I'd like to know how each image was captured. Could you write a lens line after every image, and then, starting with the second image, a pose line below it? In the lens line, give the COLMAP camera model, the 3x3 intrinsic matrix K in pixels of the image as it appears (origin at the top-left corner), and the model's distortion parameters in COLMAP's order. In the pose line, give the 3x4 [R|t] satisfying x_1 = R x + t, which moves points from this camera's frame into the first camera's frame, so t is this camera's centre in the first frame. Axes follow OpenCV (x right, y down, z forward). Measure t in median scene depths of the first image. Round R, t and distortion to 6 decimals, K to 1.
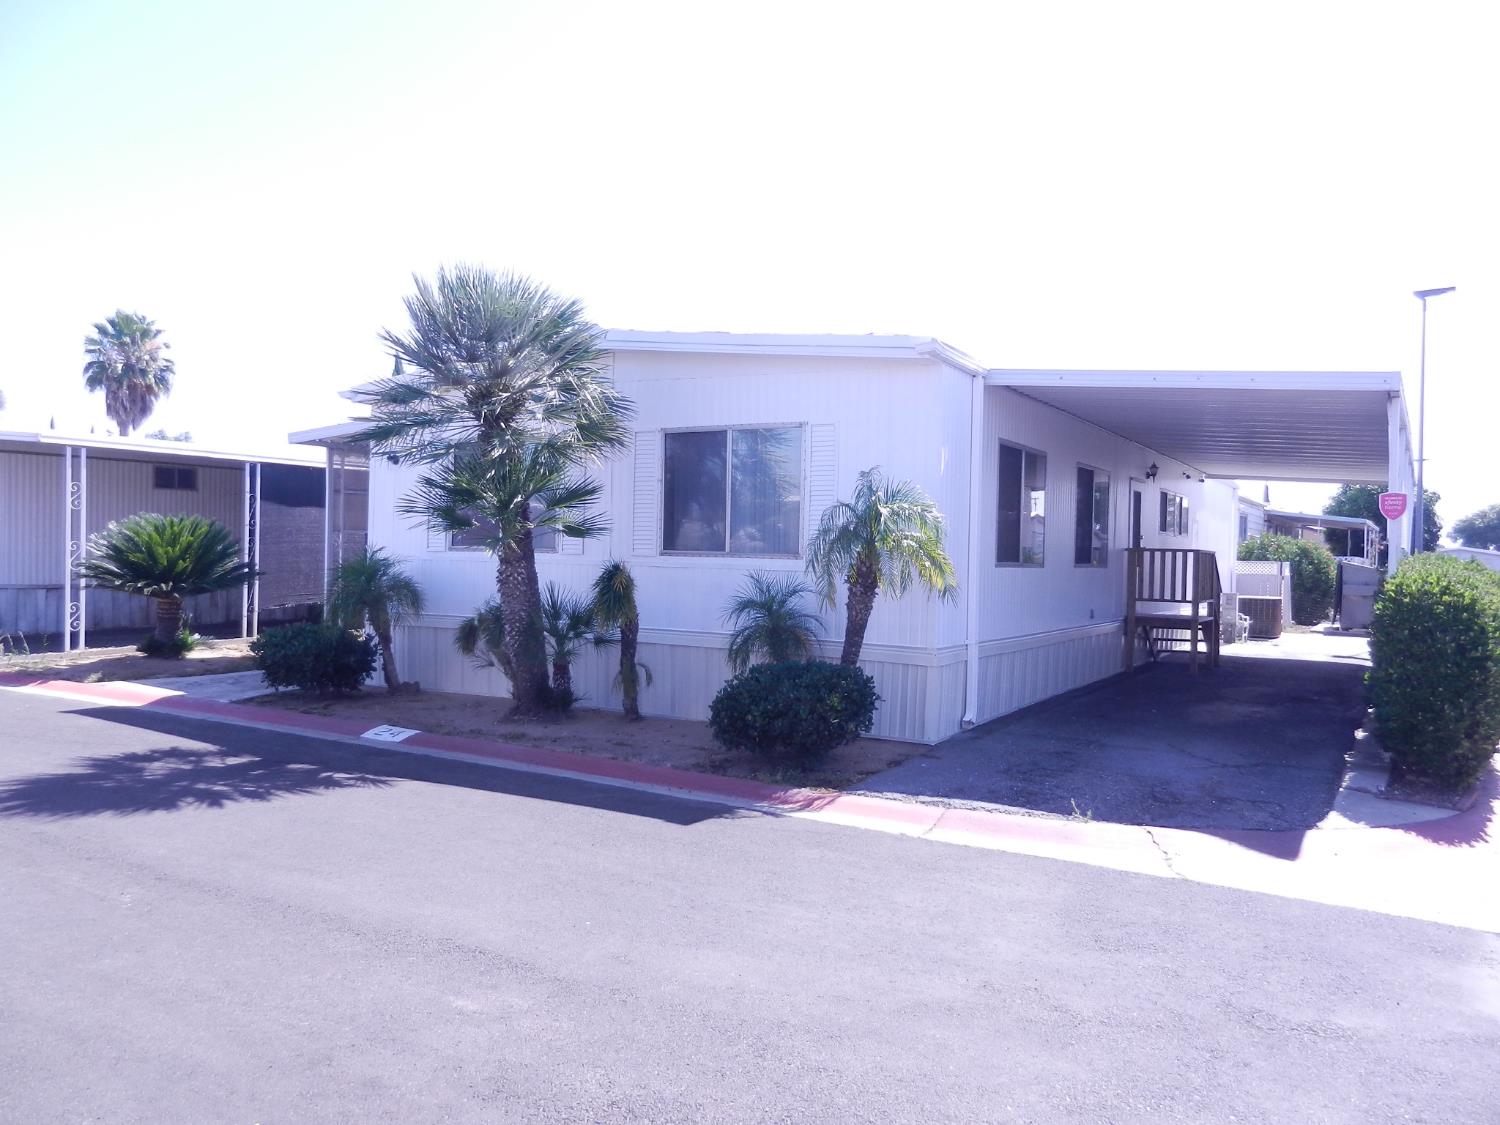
lens RADIAL K [[1118.4, 0, 750.0], [0, 1118.4, 562.5], [0, 0, 1]] dist [0.009735, 0.001735]
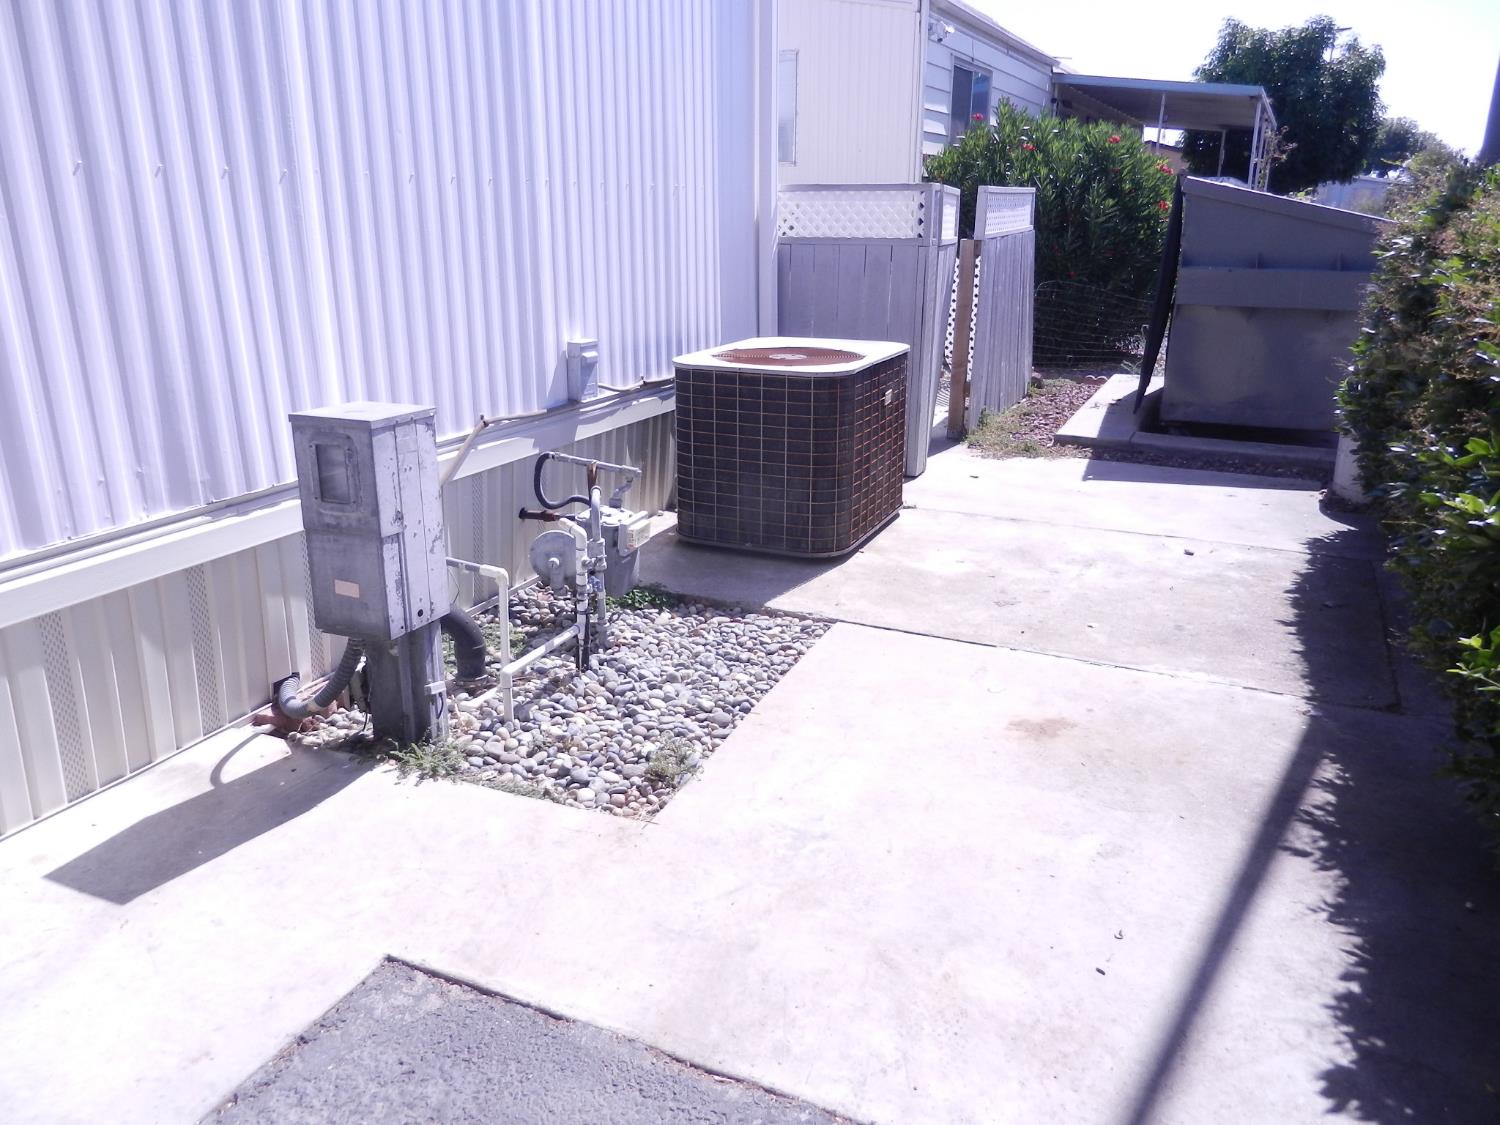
lens RADIAL K [[1118.4, 0, 750.0], [0, 1118.4, 562.5], [0, 0, 1]] dist [0.009735, 0.001735]
pose [[0.993663, -0.053250, 0.098989, 0.572361], [0.021079, 0.953318, 0.301232, 0.005302], [-0.110409, -0.297237, 0.948399, 1.063750]]
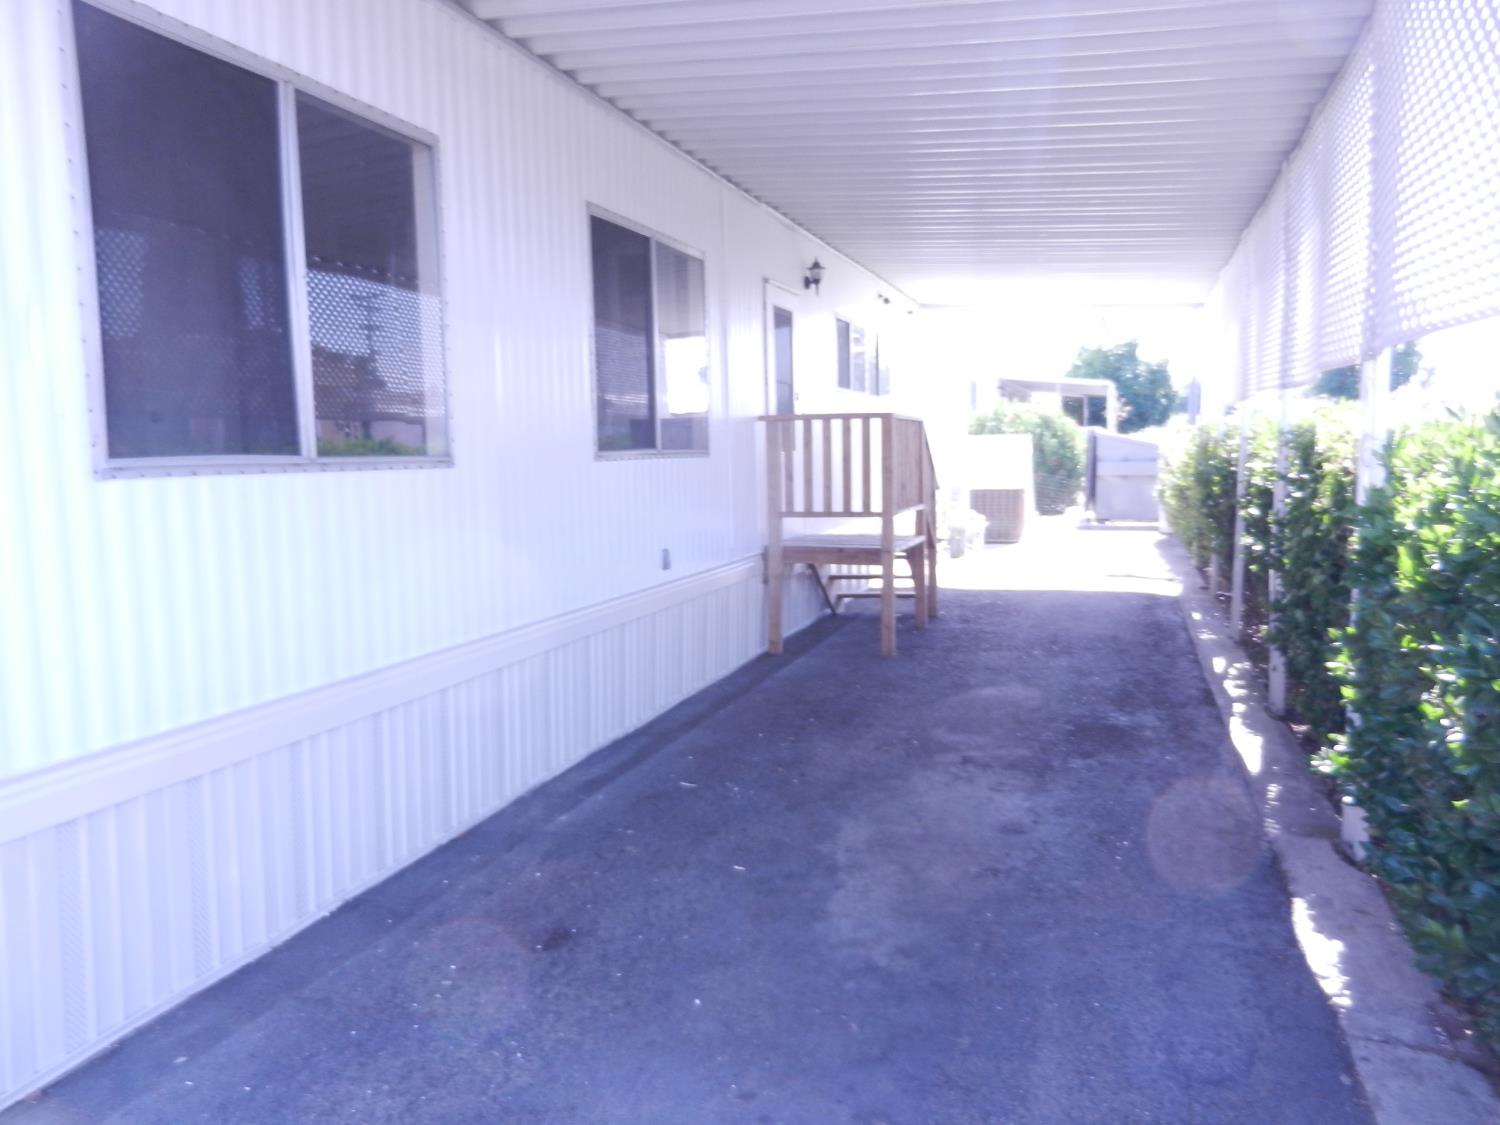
lens RADIAL K [[1118.4, 0, 750.0], [0, 1118.4, 562.5], [0, 0, 1]] dist [0.009735, 0.001735]
pose [[0.975644, -0.064062, 0.209795, 0.205687], [0.043985, 0.994114, 0.099006, 0.003034], [-0.214903, -0.087367, 0.972720, 0.463027]]
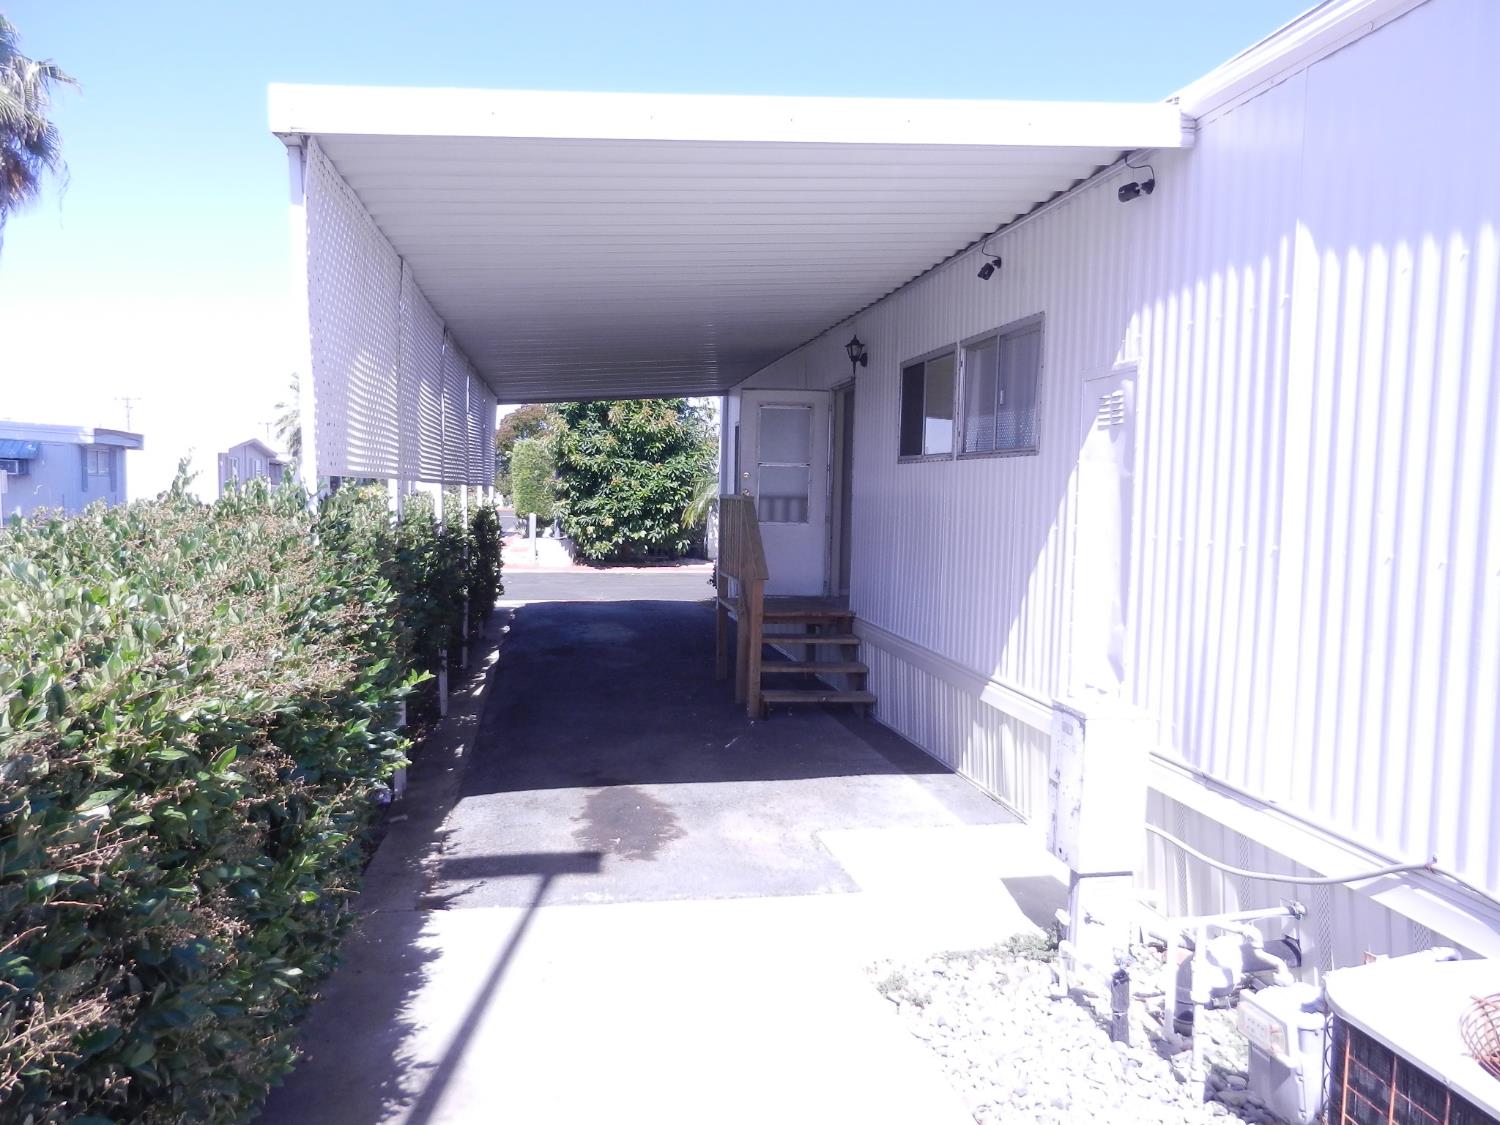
lens RADIAL K [[1118.4, 0, 750.0], [0, 1118.4, 562.5], [0, 0, 1]] dist [0.009735, 0.001735]
pose [[-0.756064, 0.003002, -0.654490, 1.122697], [-0.044528, 0.997437, 0.056013, -0.034308], [0.652981, 0.071493, -0.753993, 2.030971]]
